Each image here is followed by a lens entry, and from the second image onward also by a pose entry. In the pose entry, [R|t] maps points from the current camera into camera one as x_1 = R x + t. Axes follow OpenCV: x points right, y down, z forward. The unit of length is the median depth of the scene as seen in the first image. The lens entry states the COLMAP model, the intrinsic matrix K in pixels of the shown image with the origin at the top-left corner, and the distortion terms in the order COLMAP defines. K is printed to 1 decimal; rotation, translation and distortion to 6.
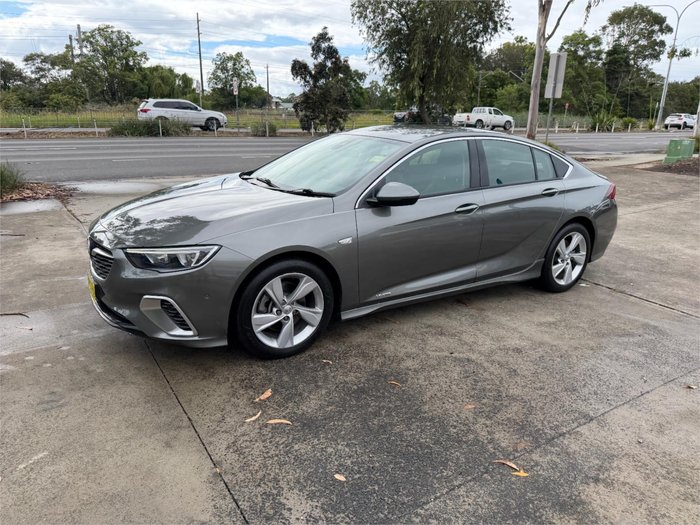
lens RADIAL K [[498.0, 0, 346.2], [0, 498.0, 263.7], [0, 0, 1]] dist [0.026373, -0.035676]
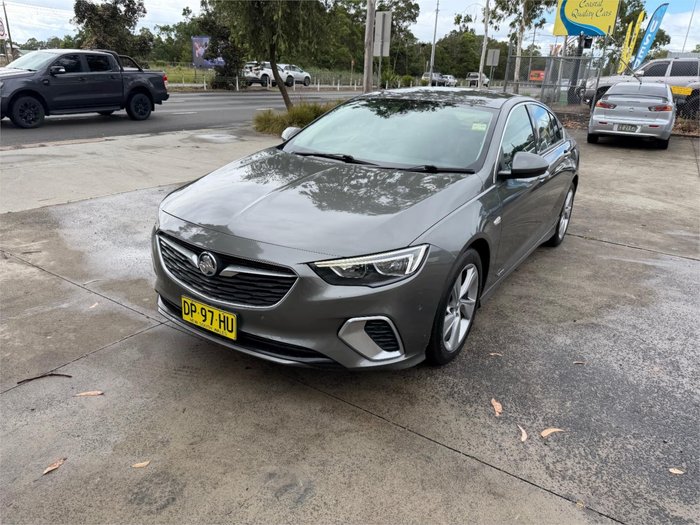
lens RADIAL K [[498.0, 0, 346.2], [0, 498.0, 263.7], [0, 0, 1]] dist [0.026373, -0.035676]
pose [[0.911481, -0.132078, 0.389561, -0.163800], [0.099671, 0.989742, 0.102358, -0.023760], [-0.399084, -0.054470, 0.915295, 0.070293]]
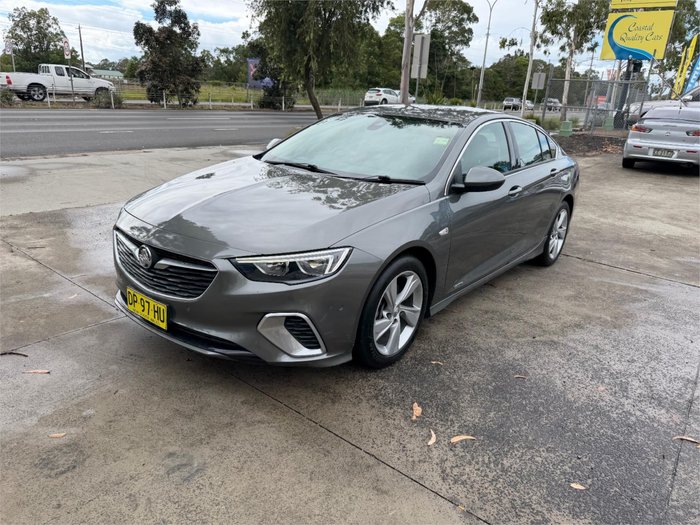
lens RADIAL K [[498.0, 0, 346.2], [0, 498.0, 263.7], [0, 0, 1]] dist [0.026373, -0.035676]
pose [[0.947921, -0.075093, 0.309527, -0.123261], [0.060549, 0.996574, 0.056345, -0.013142], [-0.312697, -0.034669, 0.949220, 0.045135]]
